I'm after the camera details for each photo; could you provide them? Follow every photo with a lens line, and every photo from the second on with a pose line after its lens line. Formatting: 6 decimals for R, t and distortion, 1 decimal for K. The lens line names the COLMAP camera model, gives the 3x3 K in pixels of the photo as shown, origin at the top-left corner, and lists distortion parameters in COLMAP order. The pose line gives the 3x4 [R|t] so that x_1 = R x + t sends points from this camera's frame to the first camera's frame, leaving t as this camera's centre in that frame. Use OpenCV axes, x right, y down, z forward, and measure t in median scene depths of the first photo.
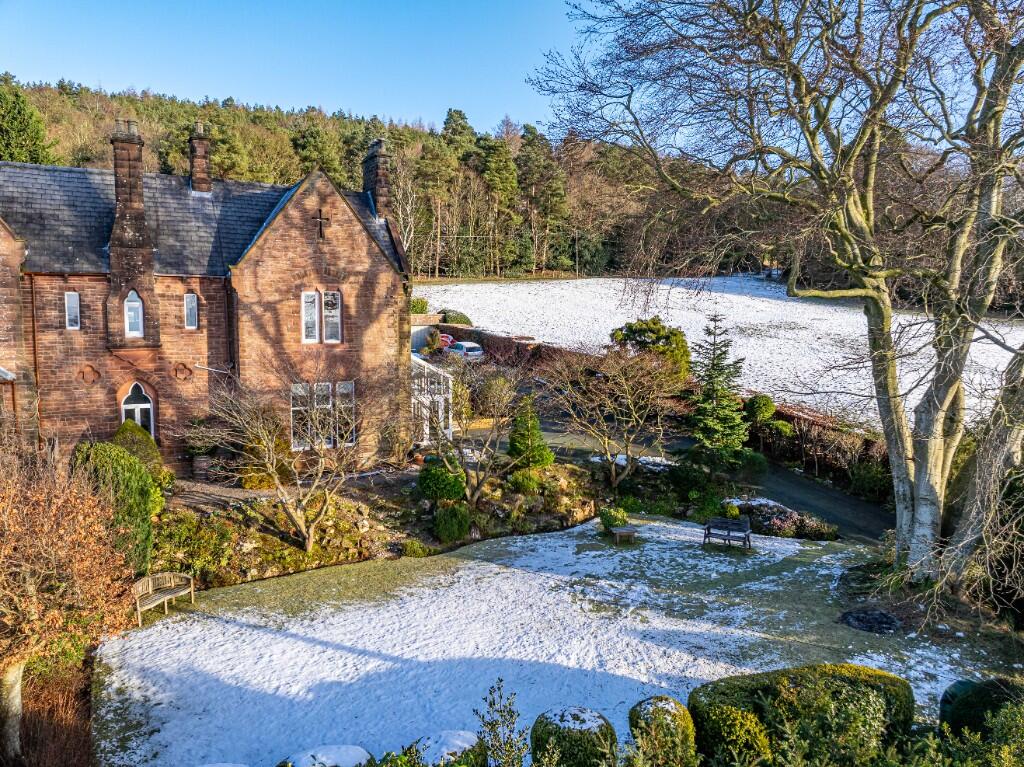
lens RADIAL K [[723.1, 0, 536.1], [0, 723.1, 376.5], [0, 0, 1]] dist [-0.034590, 0.001354]
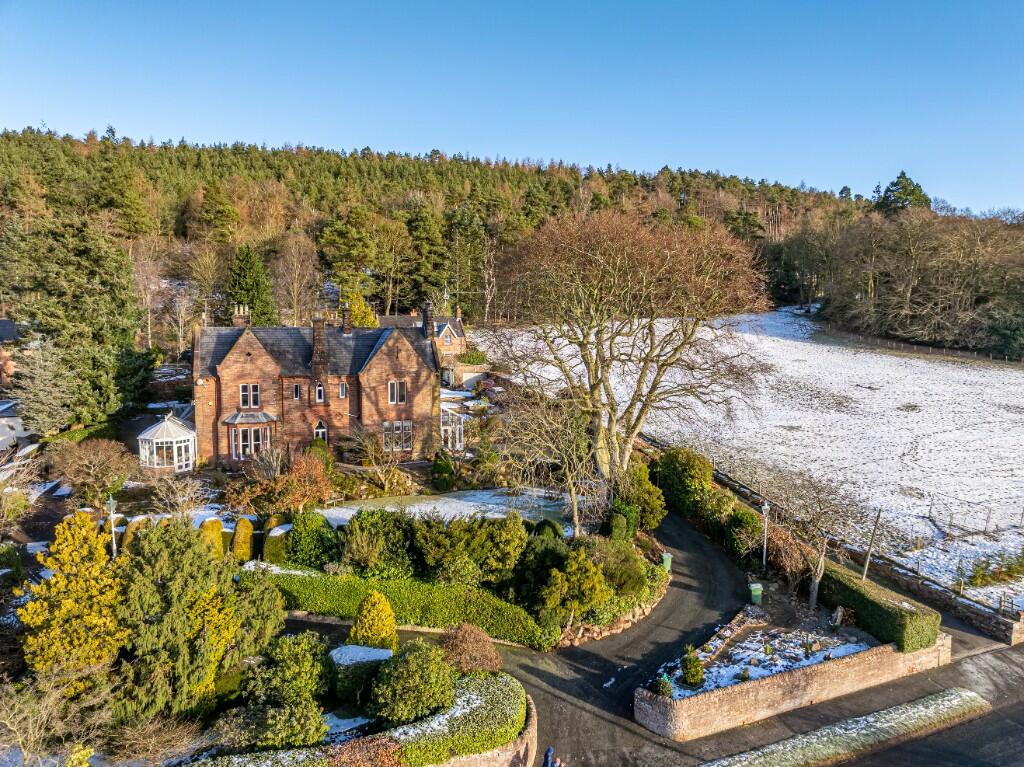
lens RADIAL K [[723.1, 0, 510.9], [0, 723.1, 383.0], [0, 0, 1]] dist [-0.034590, 0.001354]
pose [[0.978573, 0.008431, -0.205730, 0.539477], [-0.008663, 0.999962, -0.000225, -0.118901], [0.205720, 0.002002, 0.978609, -1.186140]]
